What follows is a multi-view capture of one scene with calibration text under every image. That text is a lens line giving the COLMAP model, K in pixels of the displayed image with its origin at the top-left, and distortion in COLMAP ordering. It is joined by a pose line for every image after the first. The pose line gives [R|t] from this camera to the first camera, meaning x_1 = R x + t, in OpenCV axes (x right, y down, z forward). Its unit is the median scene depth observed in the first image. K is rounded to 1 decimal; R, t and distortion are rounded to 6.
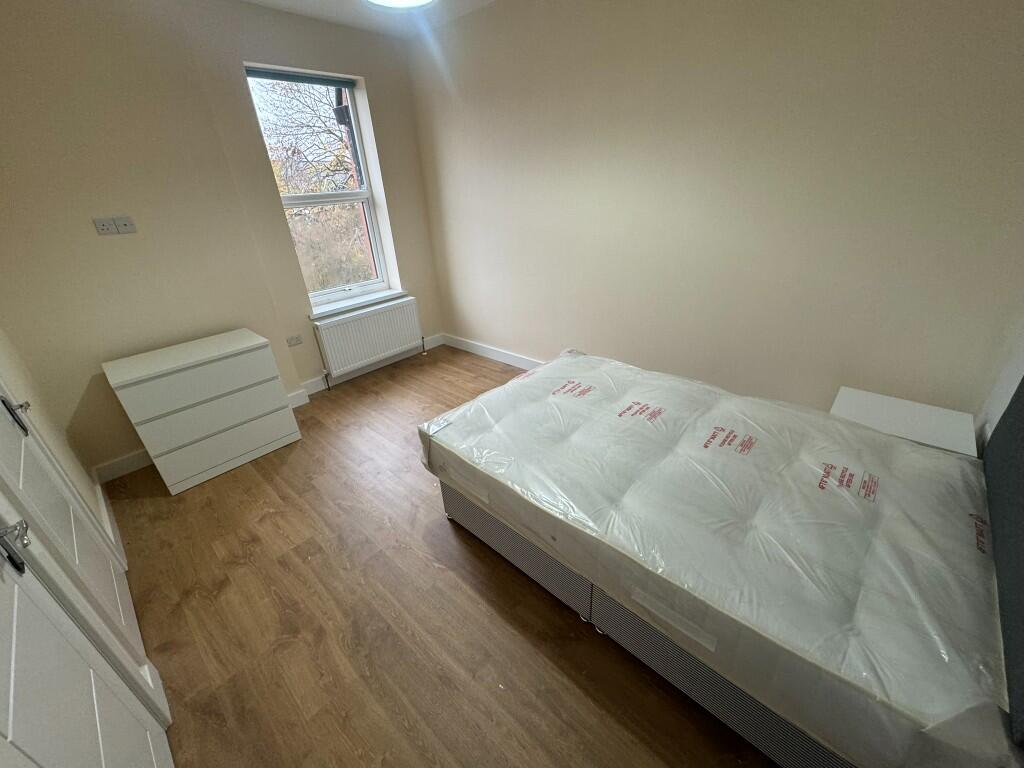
lens RADIAL K [[405.4, 0, 510.2], [0, 405.4, 383.3], [0, 0, 1]] dist [-0.000781, 0.000189]
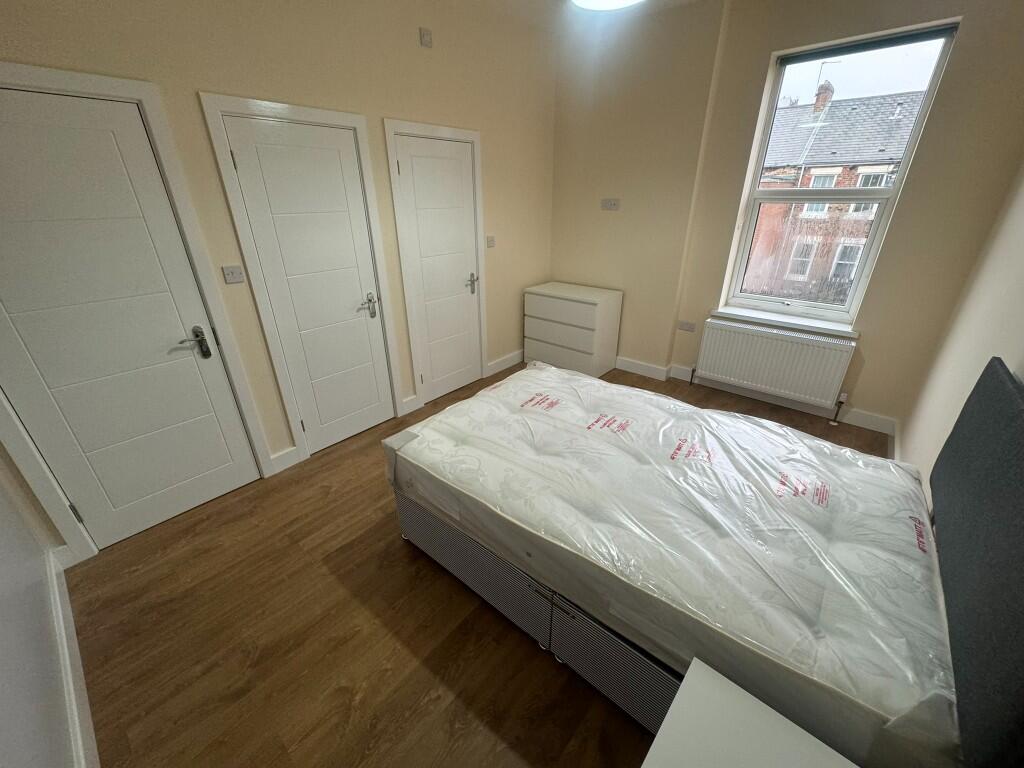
lens RADIAL K [[405.4, 0, 510.2], [0, 405.4, 383.3], [0, 0, 1]] dist [-0.000781, 0.000189]
pose [[0.026467, 0.474598, -0.879805, 0.757277], [-0.436048, 0.797450, 0.417056, -0.375517], [0.899534, 0.372599, 0.228054, 0.660025]]
